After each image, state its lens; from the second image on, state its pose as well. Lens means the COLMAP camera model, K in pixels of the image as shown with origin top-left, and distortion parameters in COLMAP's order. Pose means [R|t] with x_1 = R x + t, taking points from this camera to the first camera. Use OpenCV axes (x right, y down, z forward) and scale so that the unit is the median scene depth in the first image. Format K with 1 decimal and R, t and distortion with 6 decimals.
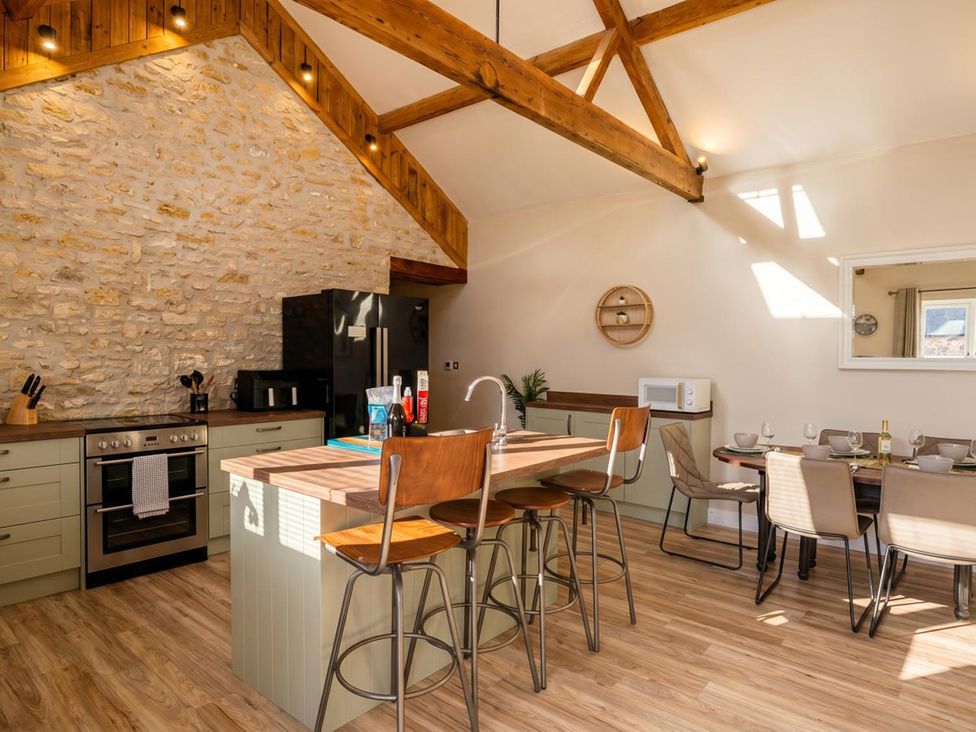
lens RADIAL K [[552.2, 0, 488.0], [0, 552.2, 366.0], [0, 0, 1]] dist [0.000989, -0.064847]
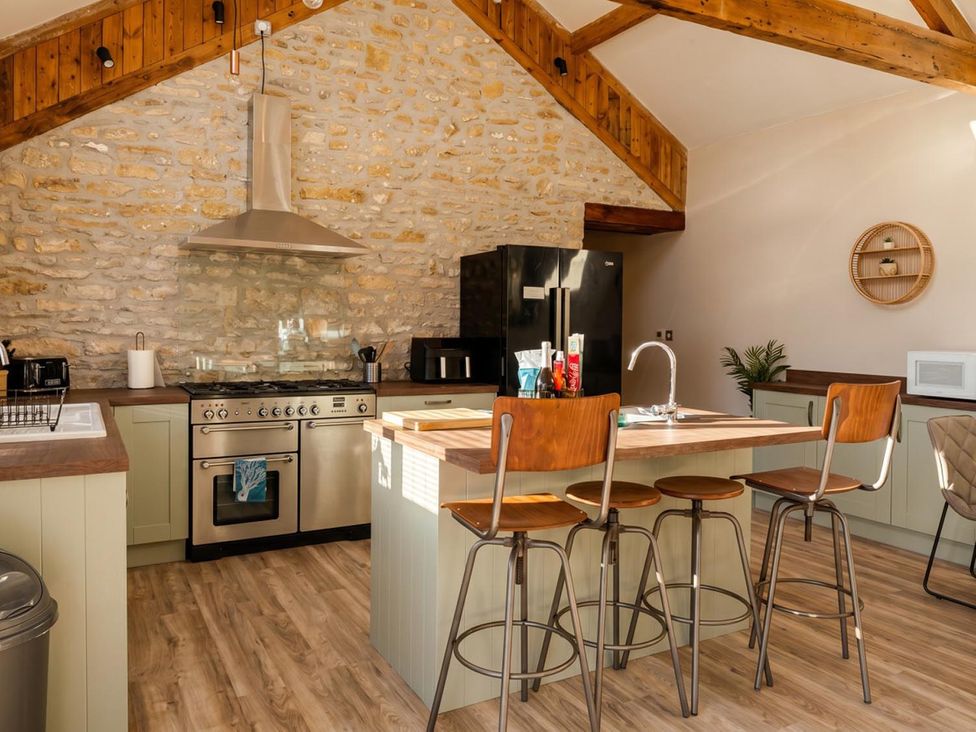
lens RADIAL K [[746.9, 0, 486.7], [0, 746.9, 340.4], [0, 0, 1]] dist [0.011705, -0.071971]
pose [[0.921870, 0.006408, -0.387446, 0.135798], [-0.010343, 0.999914, -0.008073, 0.020302], [0.387361, 0.011449, 0.921857, -0.090599]]
